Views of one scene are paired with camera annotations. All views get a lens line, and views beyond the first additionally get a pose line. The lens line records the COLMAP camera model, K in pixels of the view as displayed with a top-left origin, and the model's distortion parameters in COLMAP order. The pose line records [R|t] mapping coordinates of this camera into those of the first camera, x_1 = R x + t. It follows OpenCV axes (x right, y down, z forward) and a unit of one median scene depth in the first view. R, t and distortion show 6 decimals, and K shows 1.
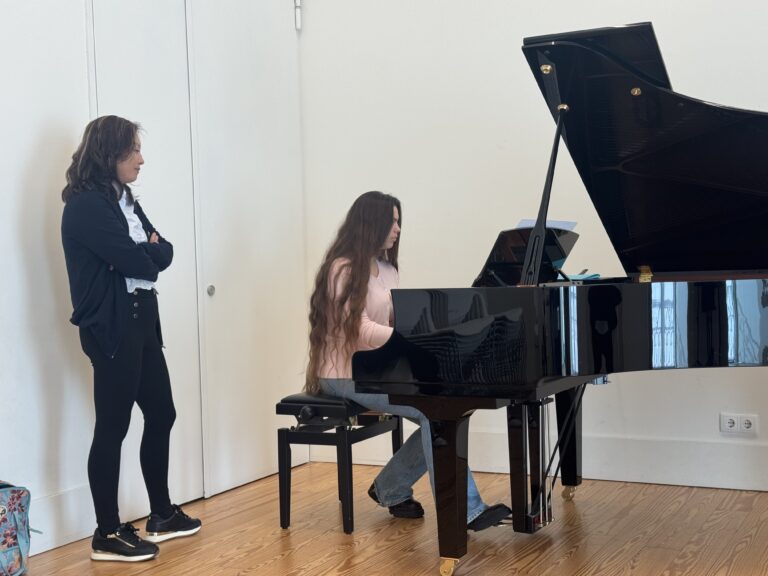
lens RADIAL K [[1067.9, 0, 384.0], [0, 1067.9, 288.0], [0, 0, 1]] dist [0.283229, -0.862706]
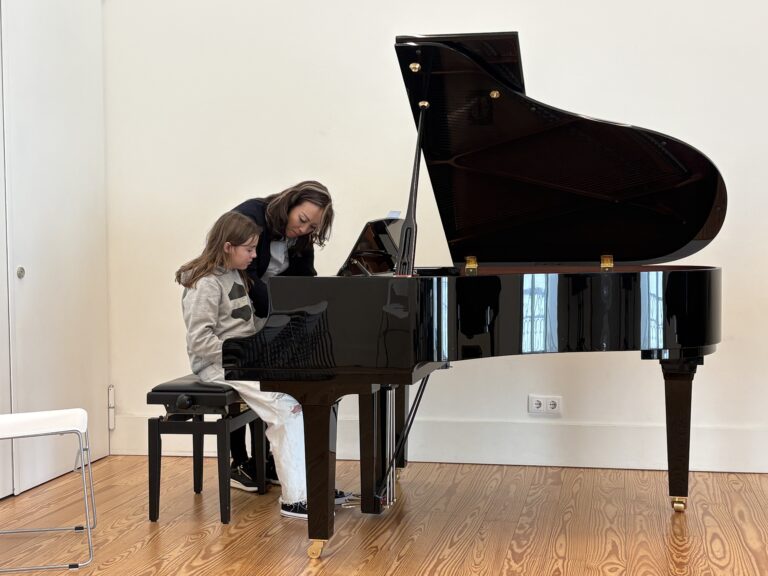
lens RADIAL K [[1125.8, 0, 384.0], [0, 1125.8, 288.0], [0, 0, 1]] dist [0.098050, 0.067110]
pose [[0.969425, 0.008538, 0.245241, -0.139256], [-0.011878, 0.999856, 0.012144, -0.002626], [-0.245101, -0.014686, 0.969386, -0.049357]]
